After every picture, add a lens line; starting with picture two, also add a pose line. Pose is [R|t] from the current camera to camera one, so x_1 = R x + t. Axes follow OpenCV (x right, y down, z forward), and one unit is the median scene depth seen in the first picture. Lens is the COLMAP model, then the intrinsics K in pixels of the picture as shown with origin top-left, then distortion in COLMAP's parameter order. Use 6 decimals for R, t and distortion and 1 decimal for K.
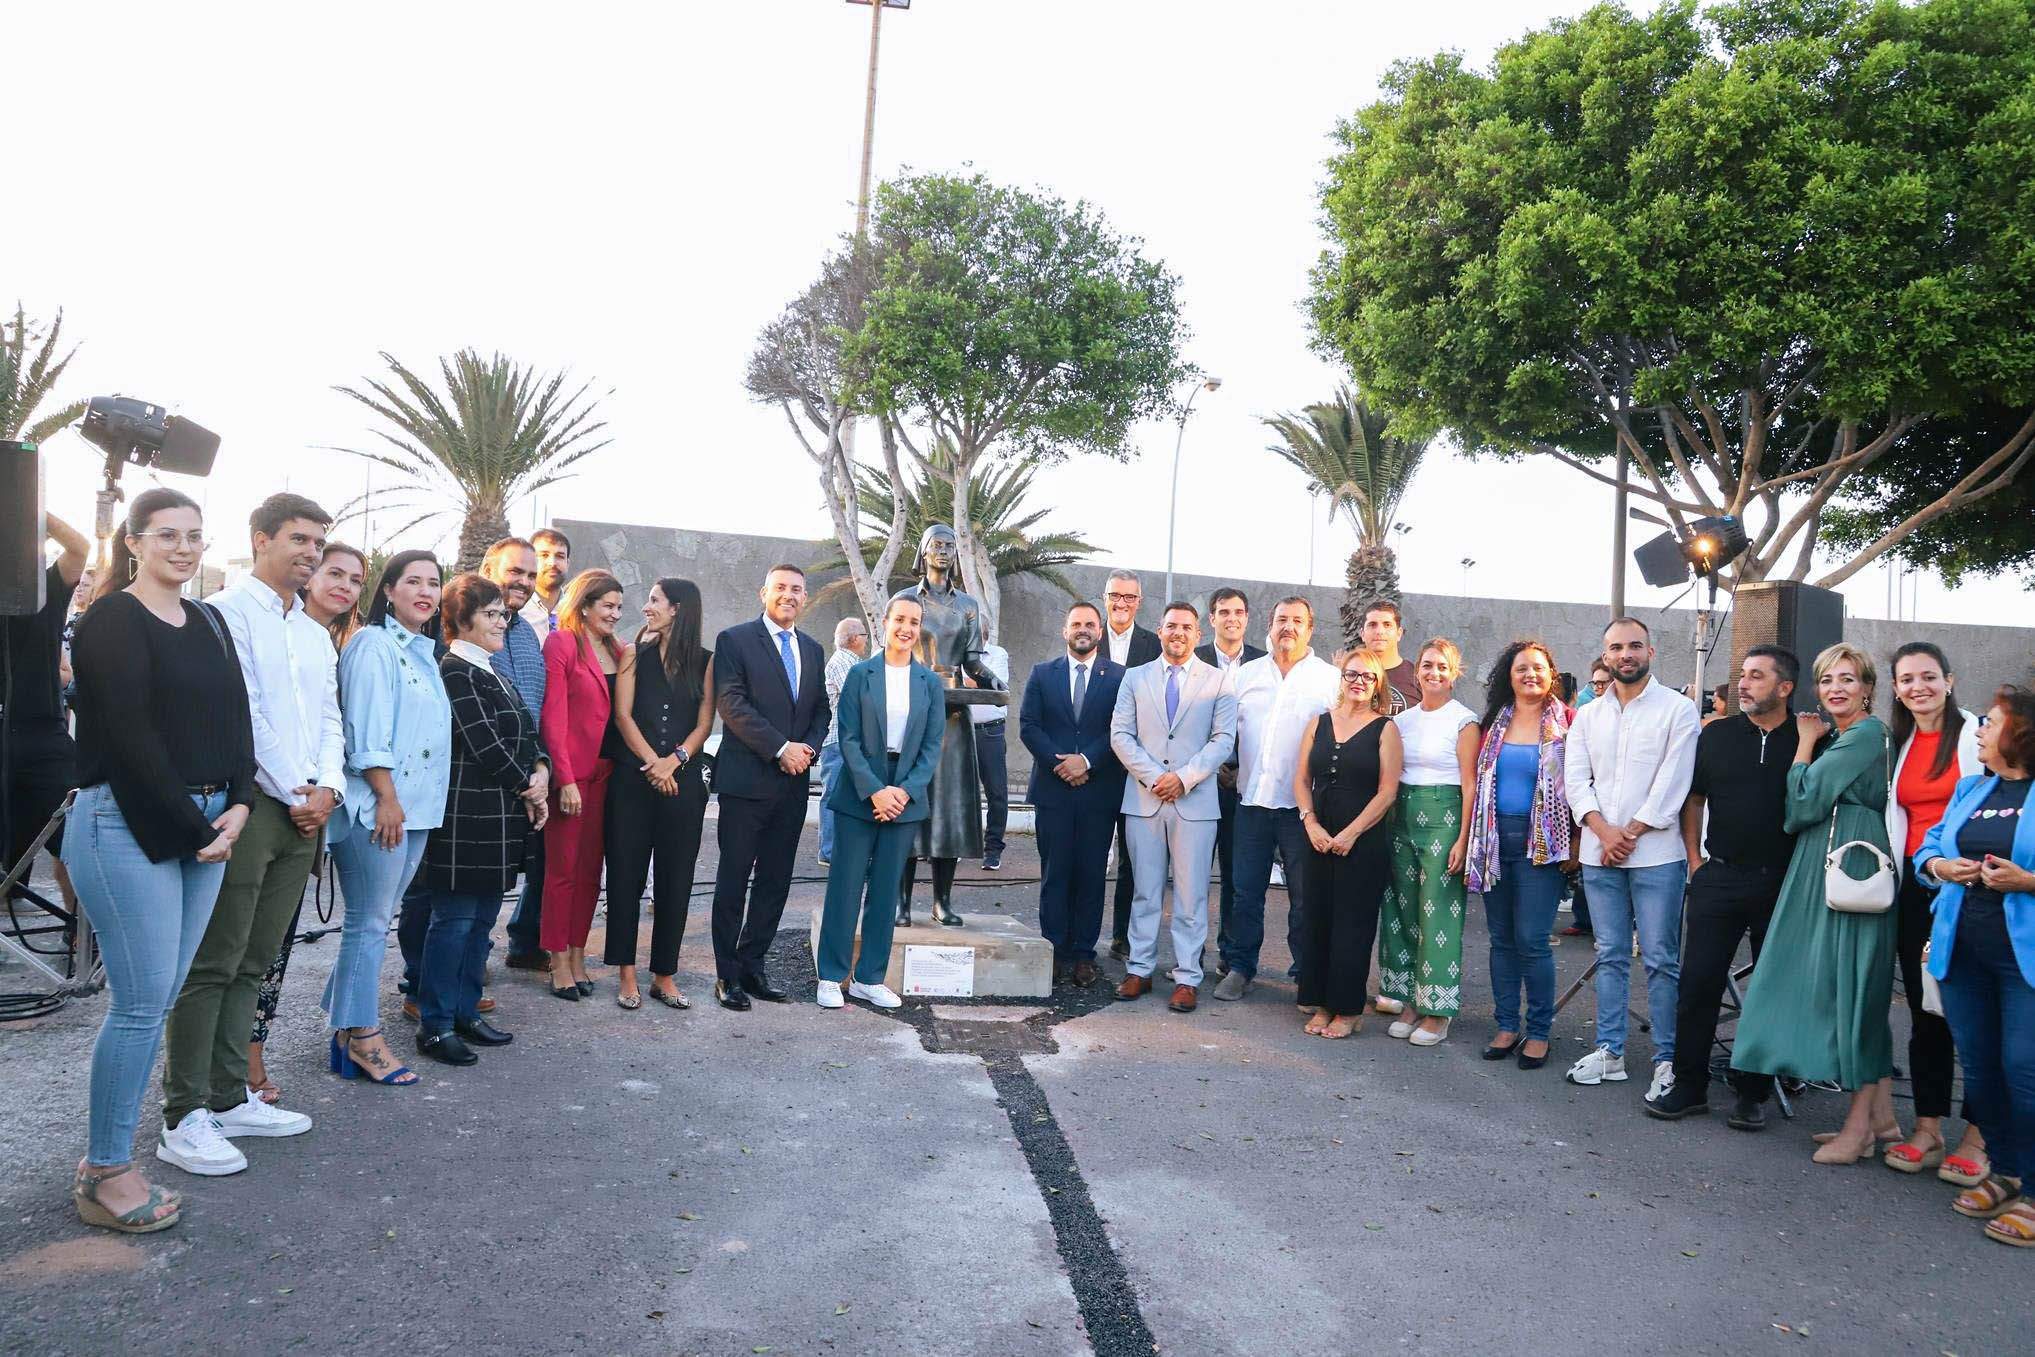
lens RADIAL K [[1438.9, 0, 1019.4], [0, 1438.9, 687.4], [0, 0, 1]] dist [-0.120327, 0.104504]
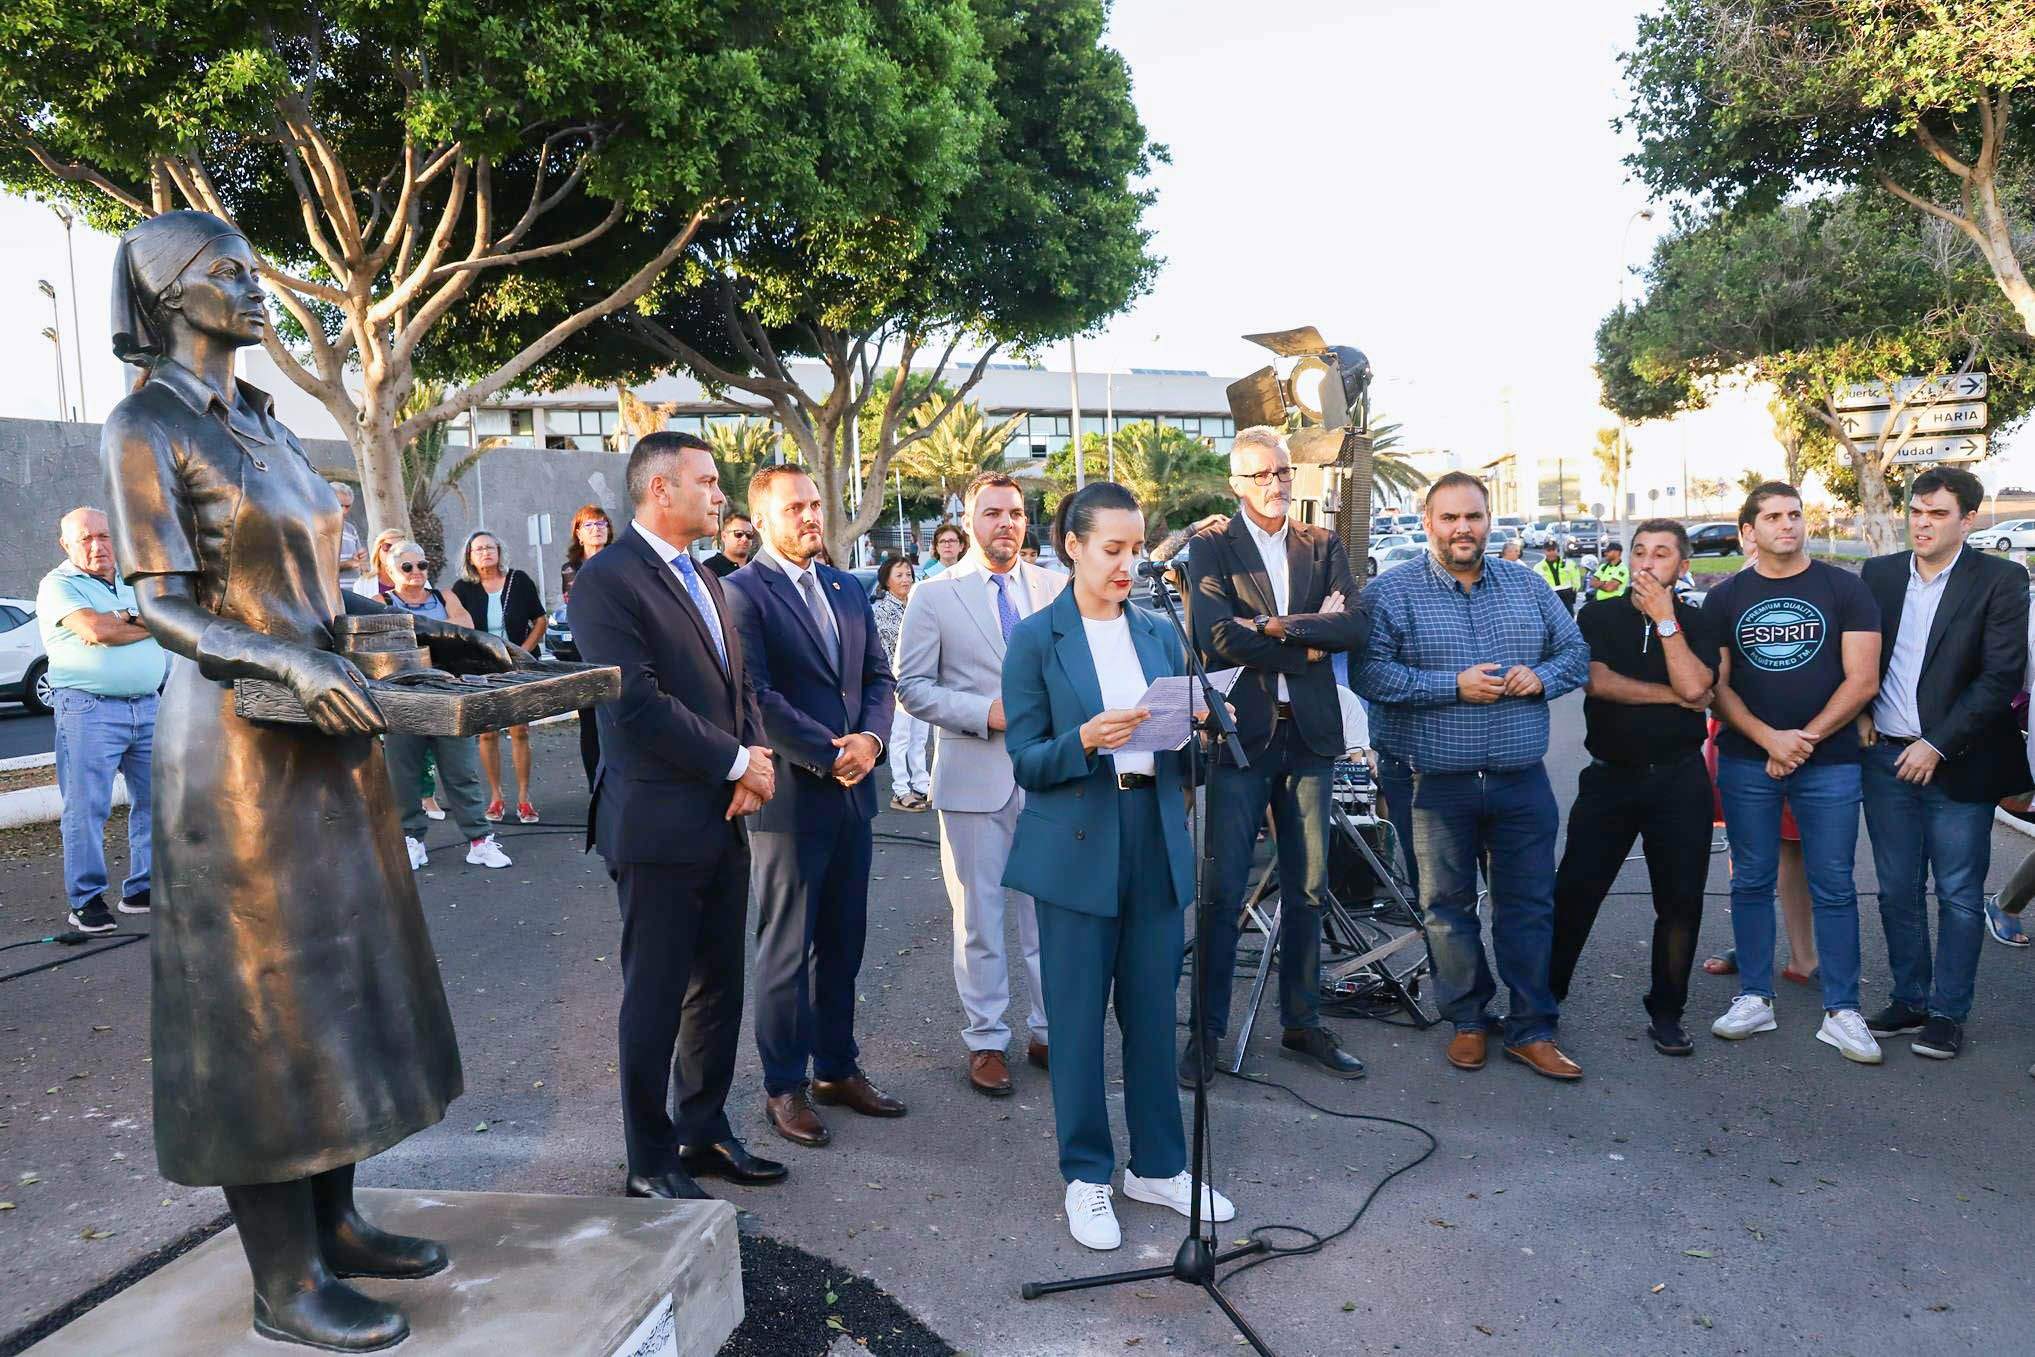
lens RADIAL K [[1601.7, 0, 1022.9], [0, 1601.7, 667.3], [0, 0, 1]] dist [-0.116940, 0.165287]
pose [[0.362096, -0.126116, 0.923570, -0.195526], [0.024674, 0.991755, 0.125753, -0.025927], [-0.931814, -0.022746, 0.362222, 0.376168]]
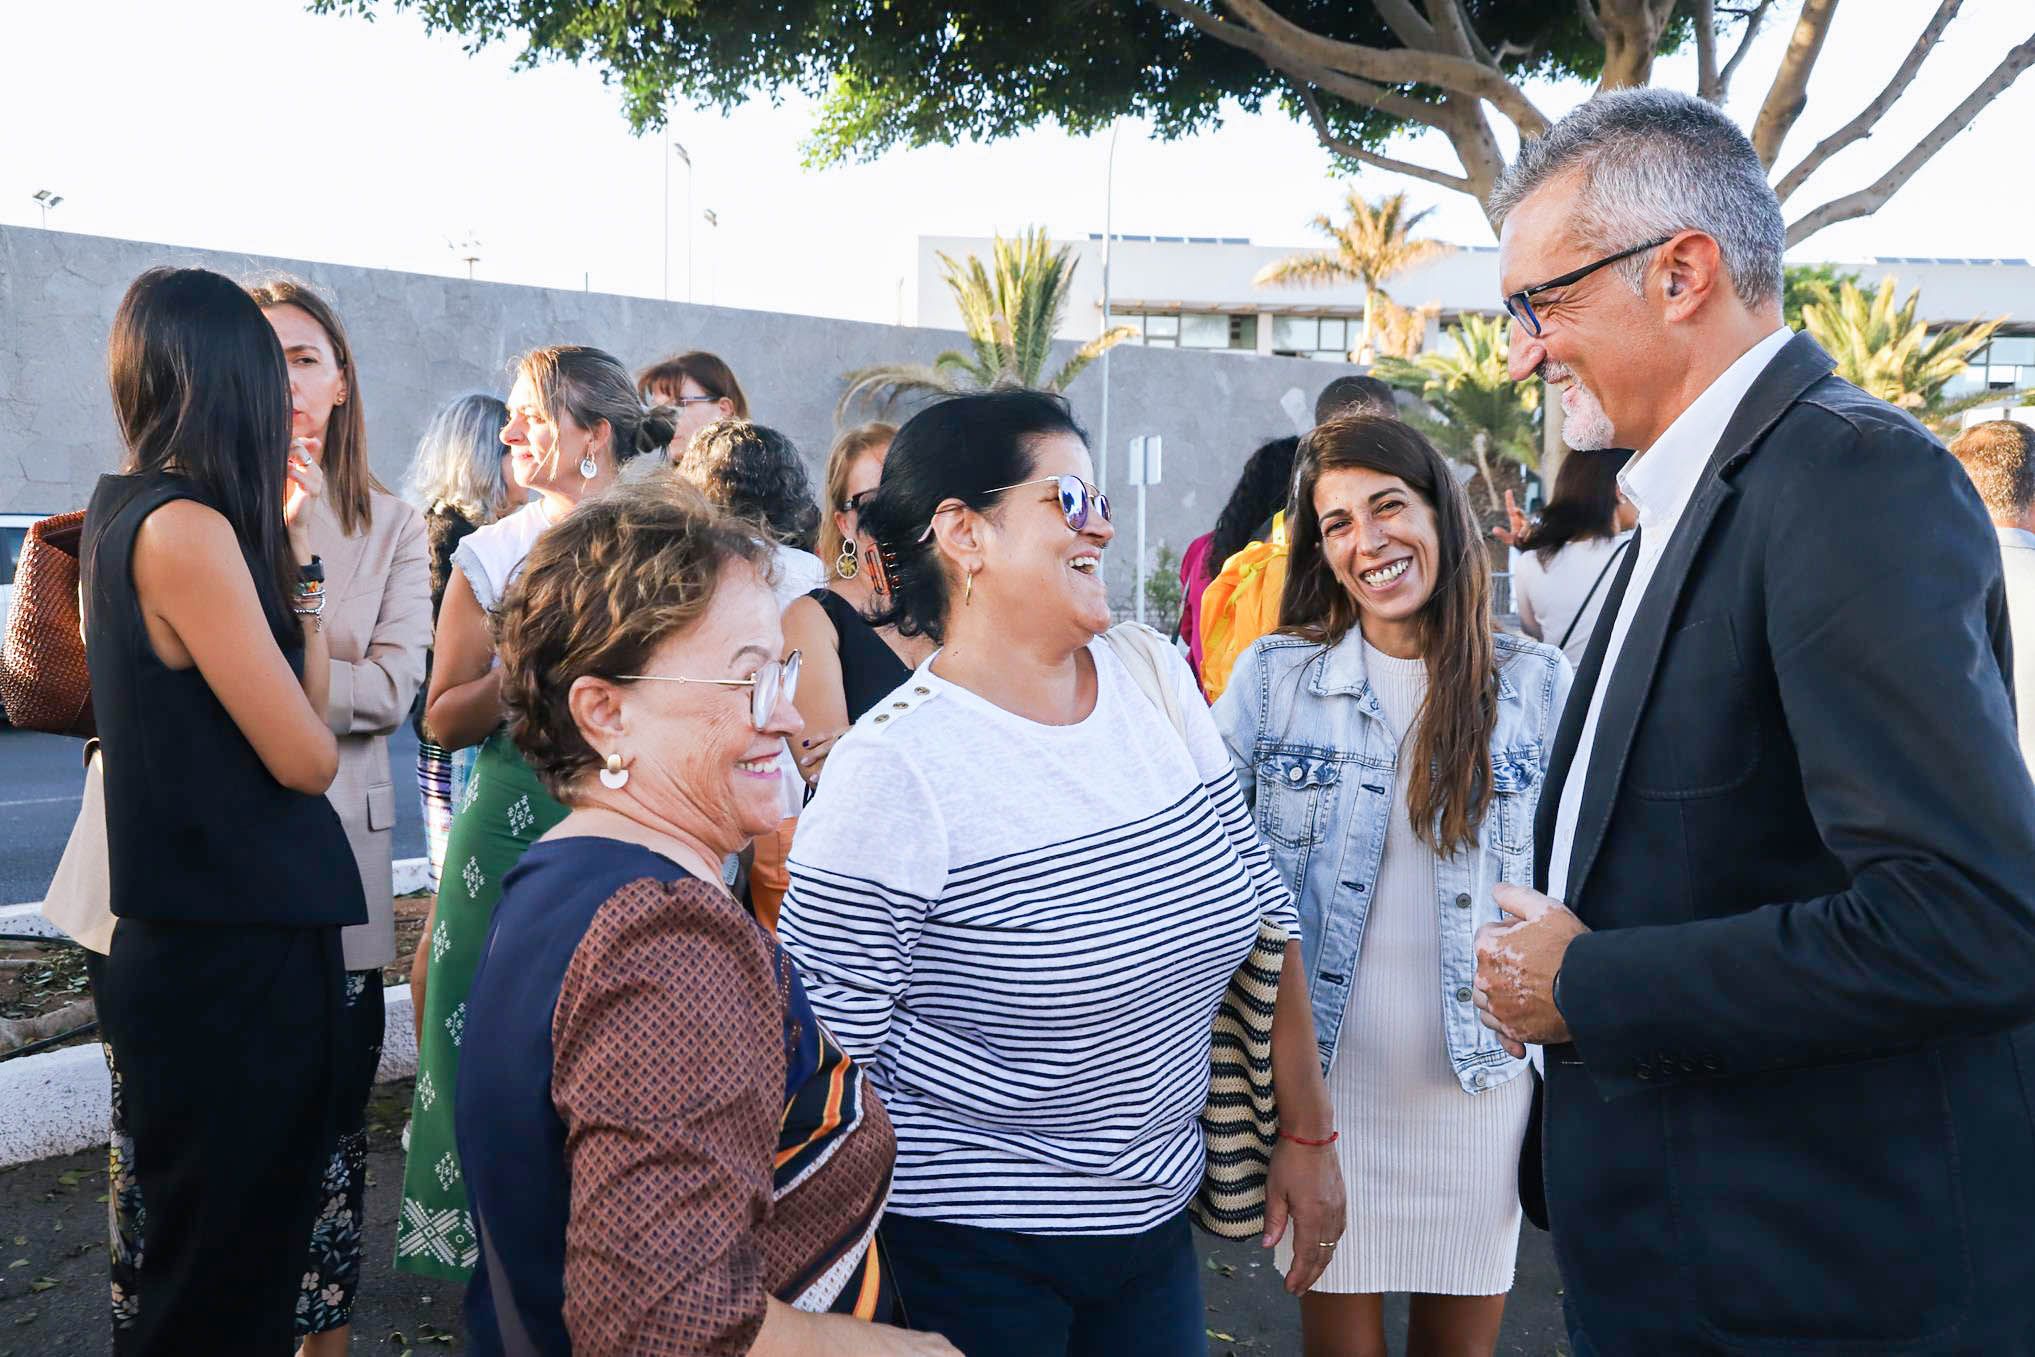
lens RADIAL K [[1771.5, 0, 1017.5], [0, 1771.5, 678.5], [0, 0, 1]] dist [-0.007212, 0.002237]
pose [[0.748620, -0.090593, 0.656781, 0.557810], [-0.003199, 0.990116, 0.140217, 0.020828], [-0.662992, -0.107071, 0.740930, 0.733141]]
